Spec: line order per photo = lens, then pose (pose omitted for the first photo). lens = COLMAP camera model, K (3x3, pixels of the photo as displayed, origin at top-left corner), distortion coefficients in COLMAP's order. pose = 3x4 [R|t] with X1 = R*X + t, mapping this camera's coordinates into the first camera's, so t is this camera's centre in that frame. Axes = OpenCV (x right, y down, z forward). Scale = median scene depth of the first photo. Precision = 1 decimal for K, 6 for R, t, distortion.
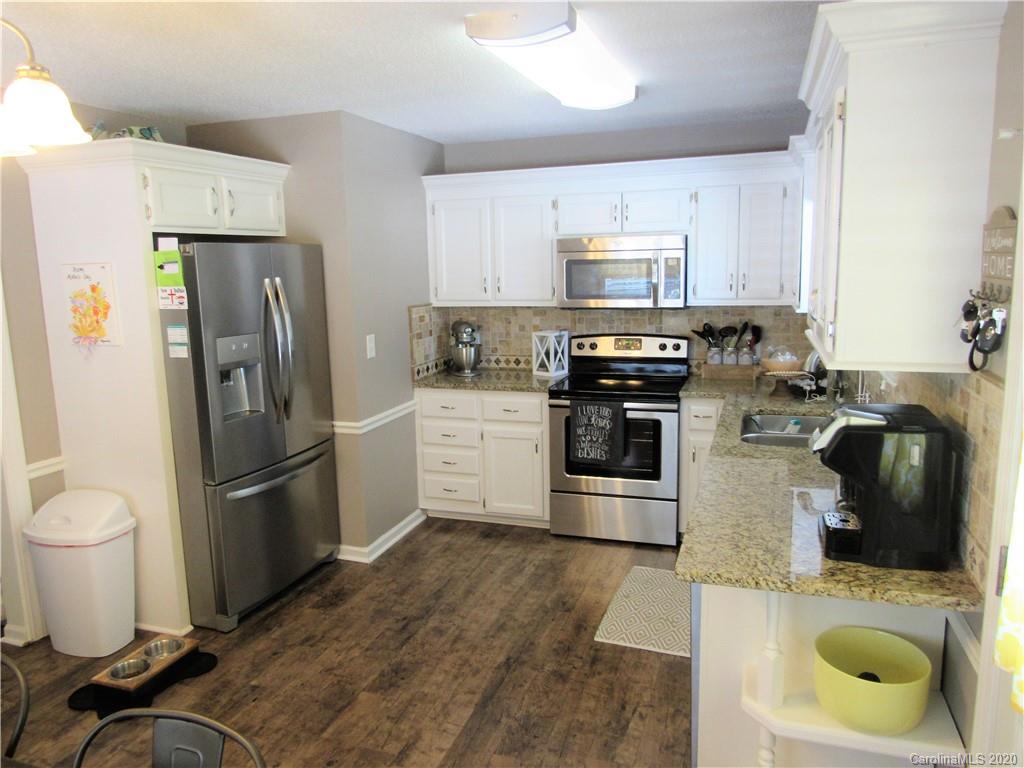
lens RADIAL K [[738.0, 0, 512.0], [0, 738.0, 384.0], [0, 0, 1]] dist [-0.023932, -0.003720]
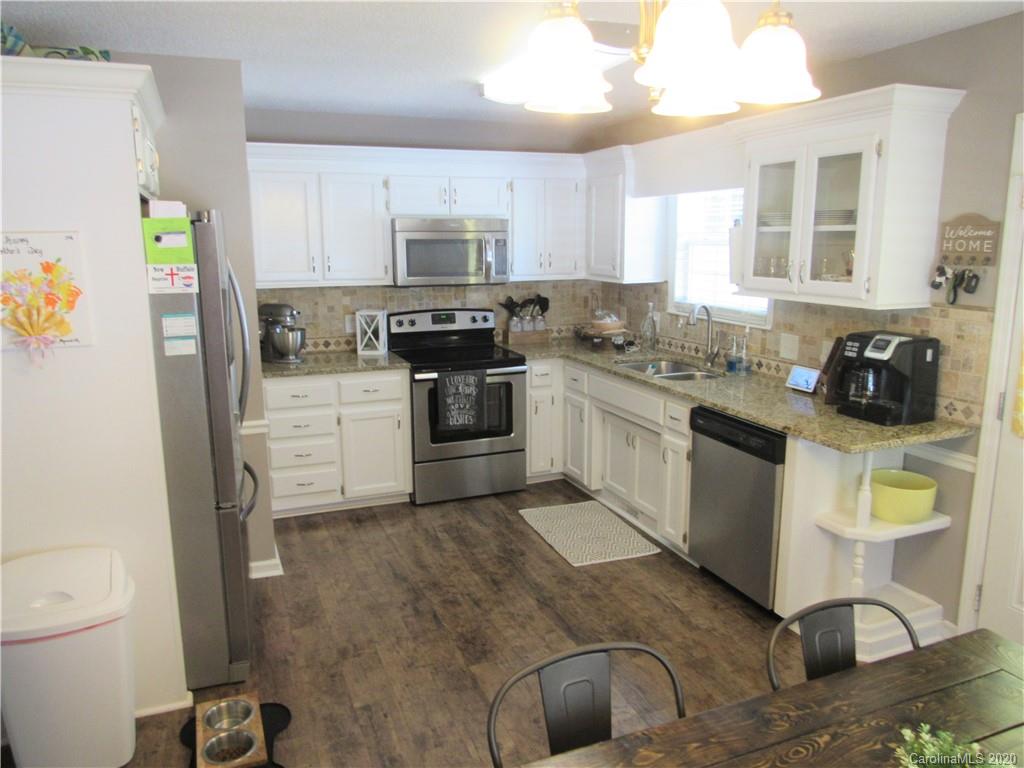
lens RADIAL K [[738.0, 0, 512.0], [0, 738.0, 384.0], [0, 0, 1]] dist [-0.023932, -0.003720]
pose [[0.752222, -0.108336, 0.649943, -0.515615], [0.093645, 0.993956, 0.057296, -0.012341], [-0.652221, 0.017765, 0.757820, 0.127192]]
